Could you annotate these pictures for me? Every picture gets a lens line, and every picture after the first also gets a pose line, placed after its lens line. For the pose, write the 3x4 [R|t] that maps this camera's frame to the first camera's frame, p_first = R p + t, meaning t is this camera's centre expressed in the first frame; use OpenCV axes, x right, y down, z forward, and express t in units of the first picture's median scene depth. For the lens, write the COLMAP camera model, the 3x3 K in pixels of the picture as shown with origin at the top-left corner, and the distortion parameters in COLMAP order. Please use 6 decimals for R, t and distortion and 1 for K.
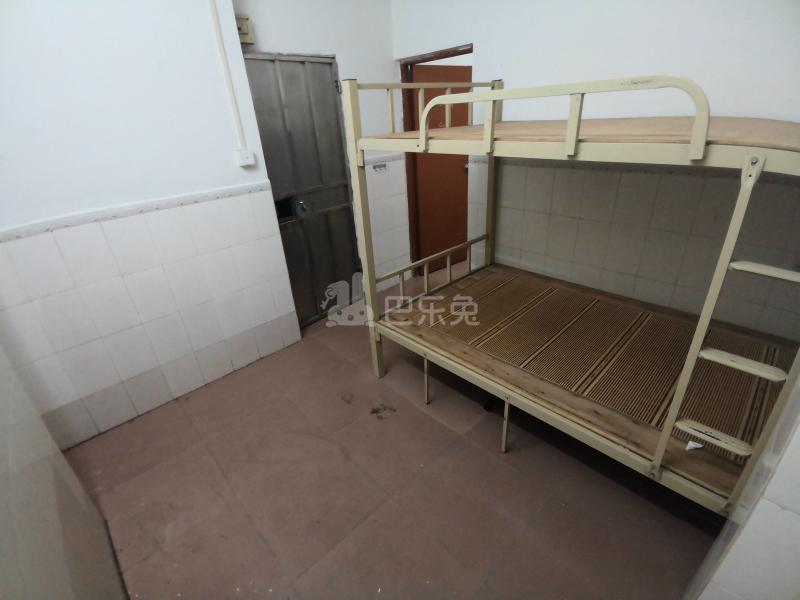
lens RADIAL K [[385.3, 0, 400.6], [0, 385.3, 304.0], [0, 0, 1]] dist [-0.000663, -0.000215]
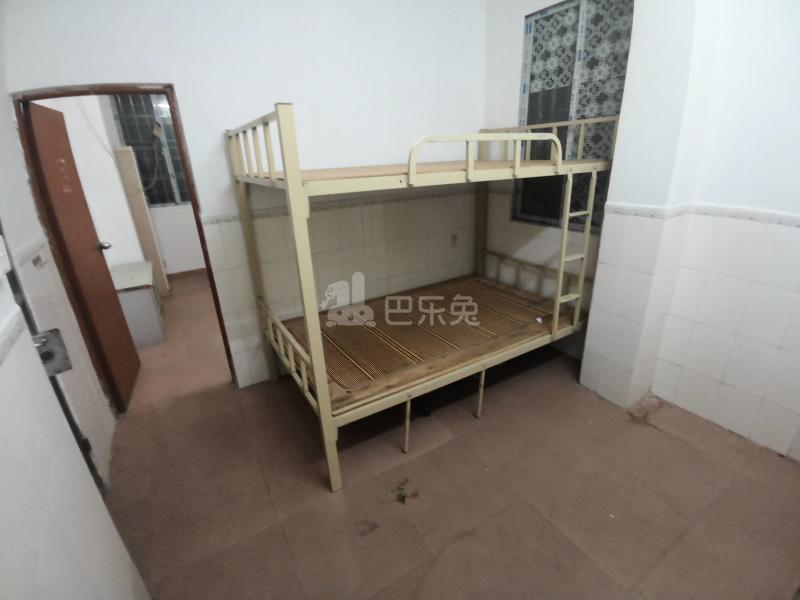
lens RADIAL K [[384.6, 0, 401.4], [0, 384.6, 301.0], [0, 0, 1]] dist [0.000169, -0.000379]
pose [[0.222625, -0.320049, 0.920873, -0.743045], [0.473785, 0.861050, 0.184718, -0.257196], [-0.852037, 0.395173, 0.343326, 0.596569]]
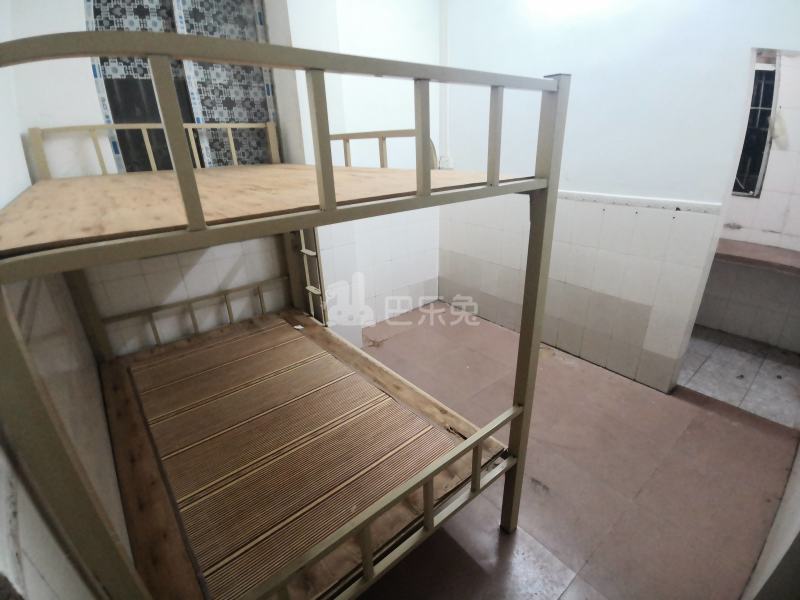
lens RADIAL K [[384.6, 0, 401.4], [0, 384.6, 301.0], [0, 0, 1]] dist [0.000169, -0.000379]
pose [[-0.993919, 0.041480, 0.102006, 0.054327], [0.104645, 0.644179, 0.757683, -0.711610], [-0.034281, 0.763749, -0.644602, 1.393845]]
